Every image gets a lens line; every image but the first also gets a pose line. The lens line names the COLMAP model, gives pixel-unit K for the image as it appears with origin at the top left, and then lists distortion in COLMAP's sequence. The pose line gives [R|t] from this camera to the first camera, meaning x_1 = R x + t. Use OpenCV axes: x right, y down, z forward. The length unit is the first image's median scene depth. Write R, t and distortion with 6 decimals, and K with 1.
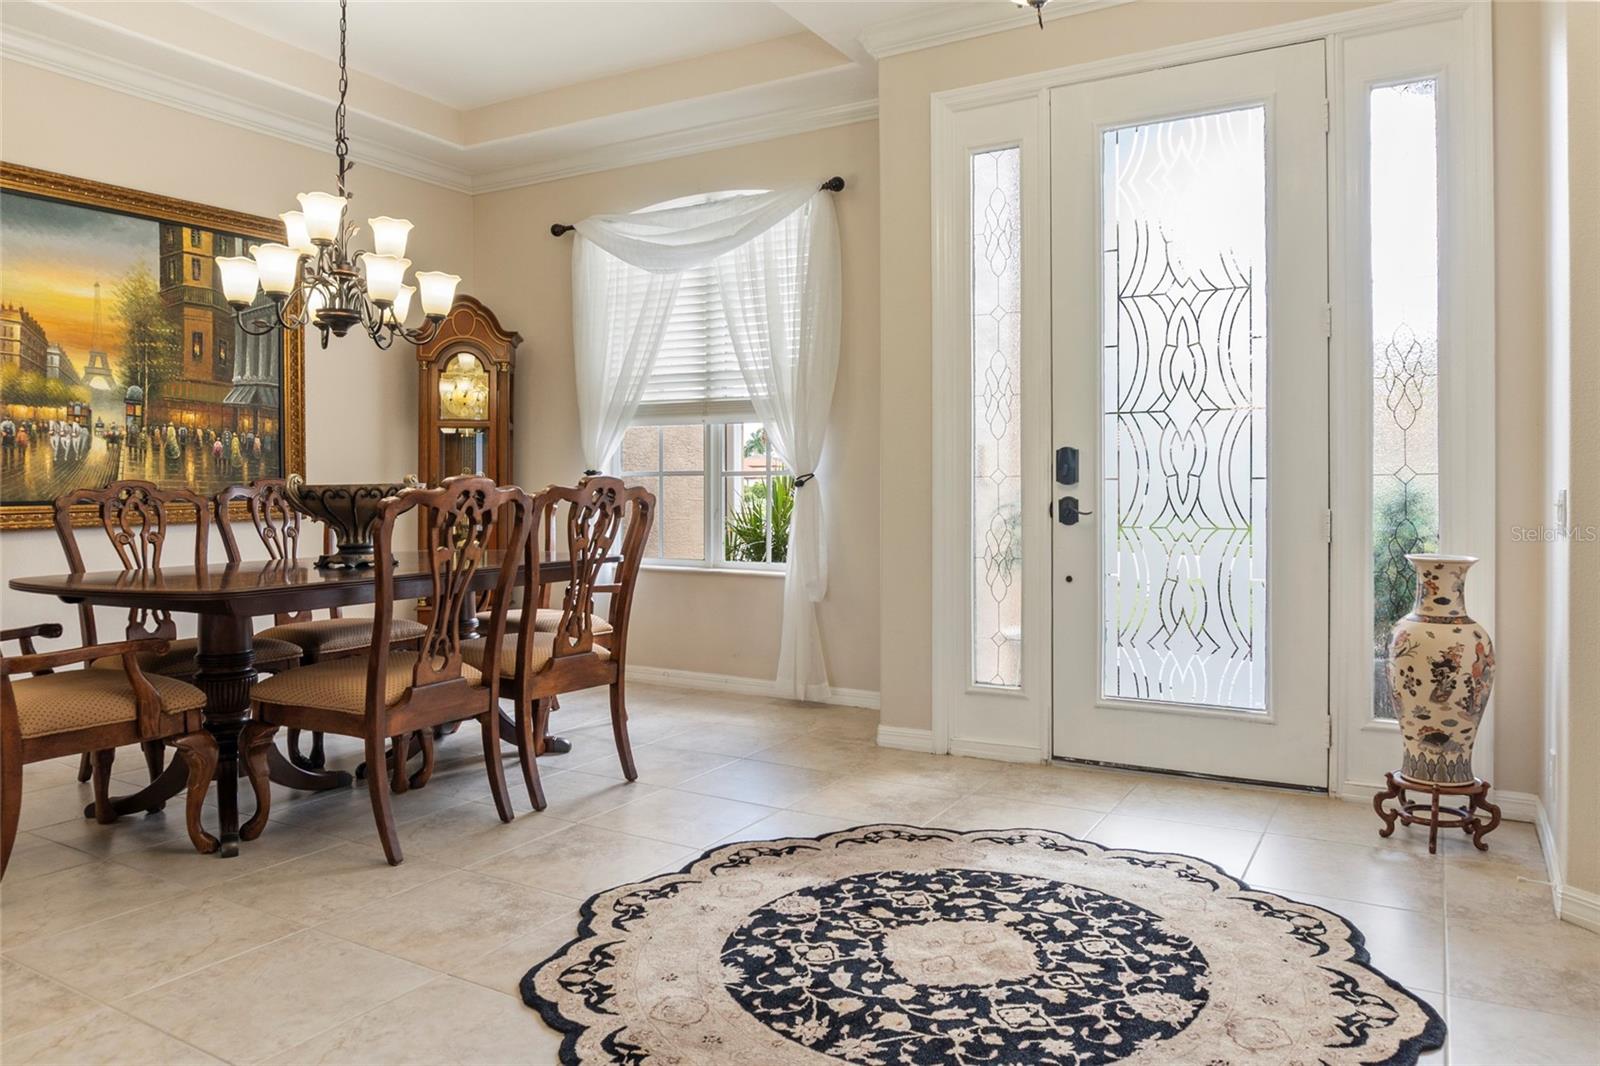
lens RADIAL K [[1079.4, 0, 801.4], [0, 1079.4, 500.5], [0, 0, 1]] dist [-0.025731, 0.001494]
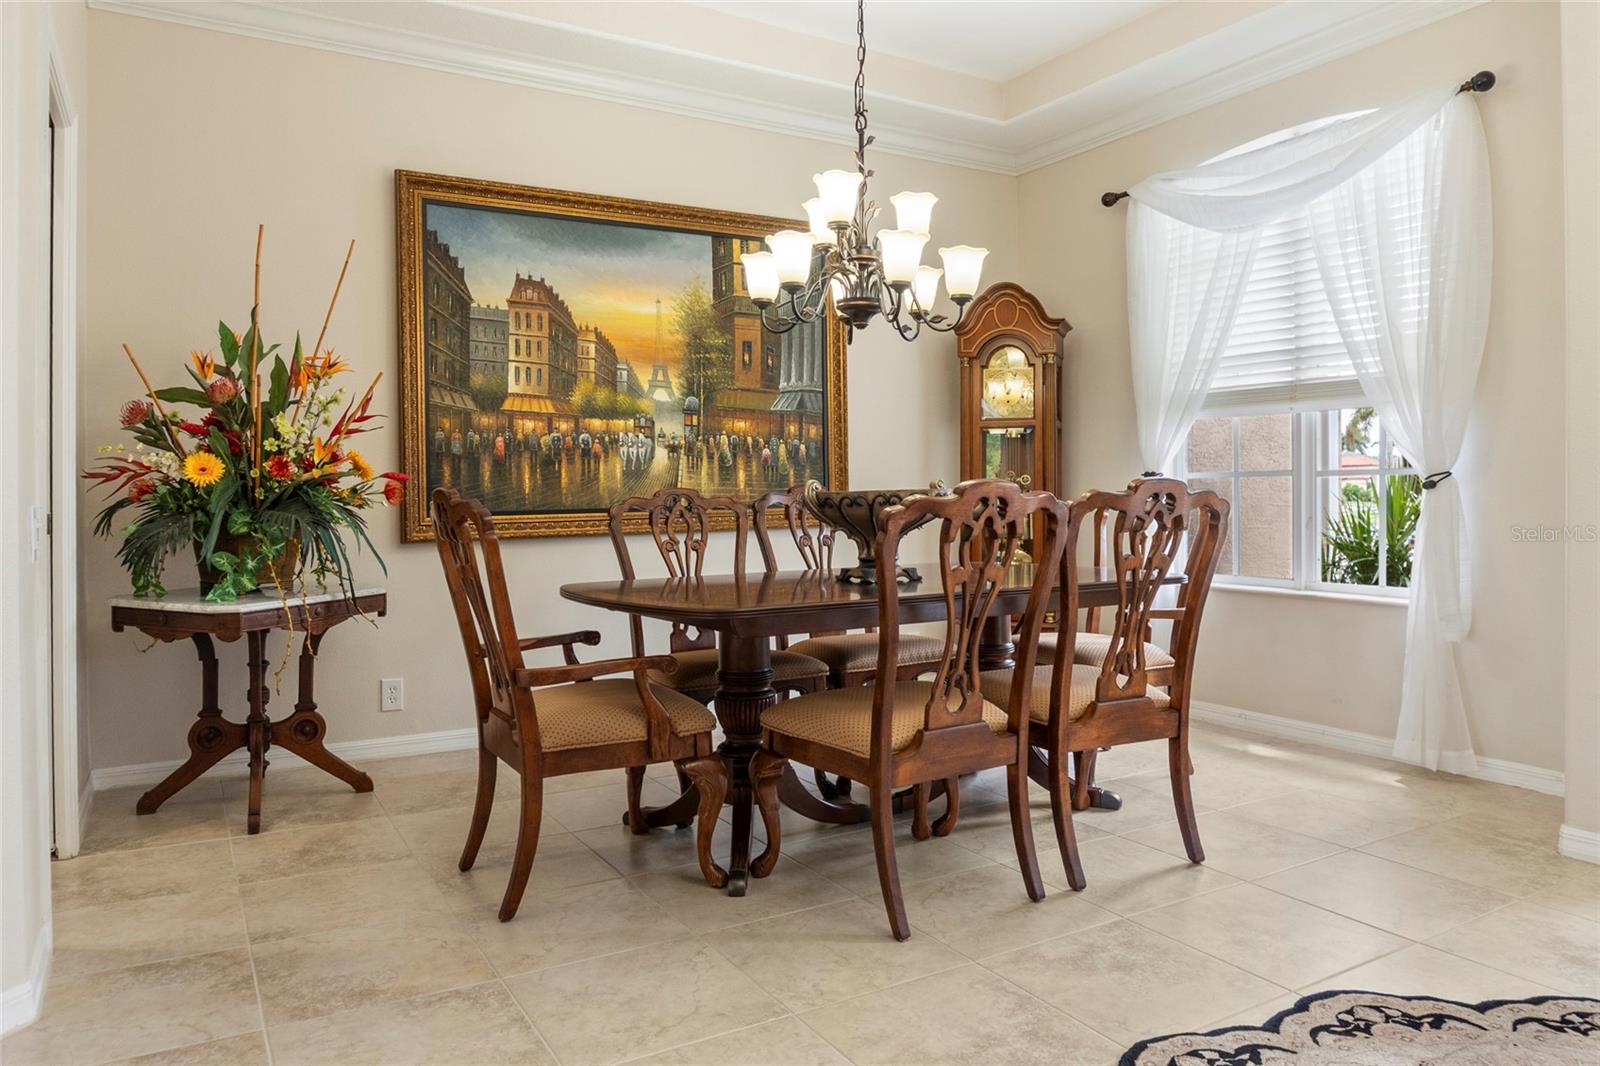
lens RADIAL K [[1079.4, 0, 801.4], [0, 1079.4, 500.5], [0, 0, 1]] dist [-0.025731, 0.001494]
pose [[0.871257, -0.002974, -0.490818, -0.022289], [0.001299, 0.999992, -0.003753, -0.003095], [0.490825, 0.002632, 0.871254, 0.163814]]
